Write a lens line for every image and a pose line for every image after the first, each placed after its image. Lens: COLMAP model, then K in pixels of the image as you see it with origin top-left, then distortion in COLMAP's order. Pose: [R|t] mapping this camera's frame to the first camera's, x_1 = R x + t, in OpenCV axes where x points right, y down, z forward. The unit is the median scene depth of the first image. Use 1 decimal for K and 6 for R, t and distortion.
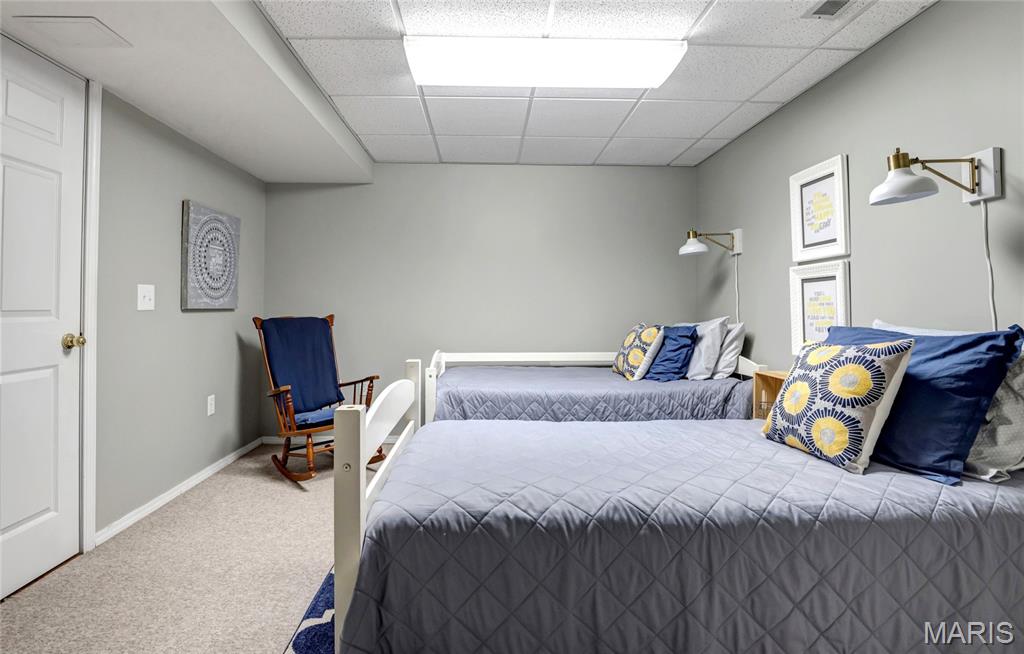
lens RADIAL K [[506.1, 0, 502.5], [0, 506.1, 291.2], [0, 0, 1]] dist [-0.000509, 0.000065]
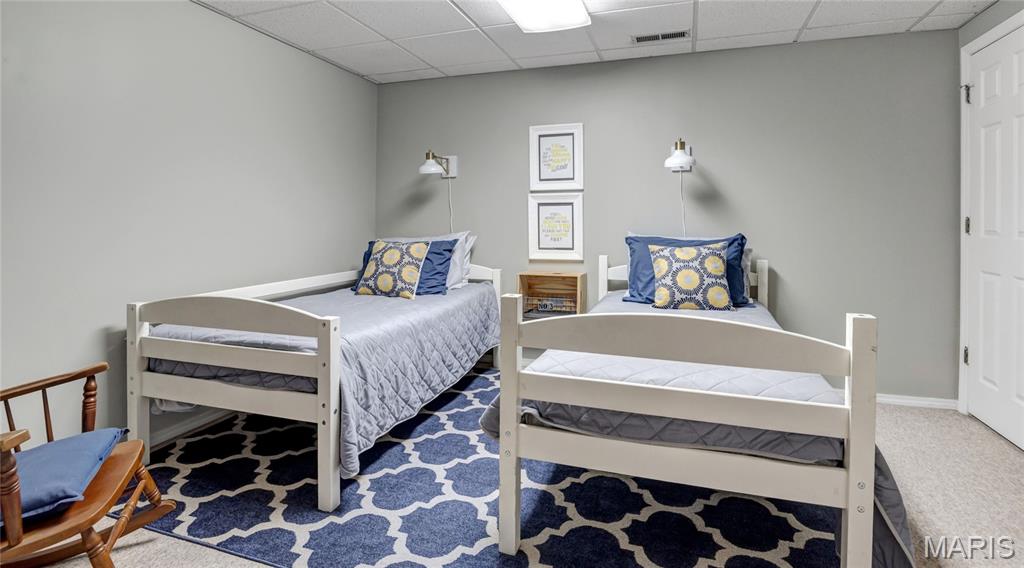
lens RADIAL K [[496.7, 0, 512.6], [0, 496.7, 225.2], [0, 0, 1]] dist [0.000565, -0.000035]
pose [[0.361964, -0.009864, 0.932140, -0.703411], [-0.033623, 0.999155, 0.023630, 0.006257], [-0.931585, -0.039895, 0.361327, 0.573399]]
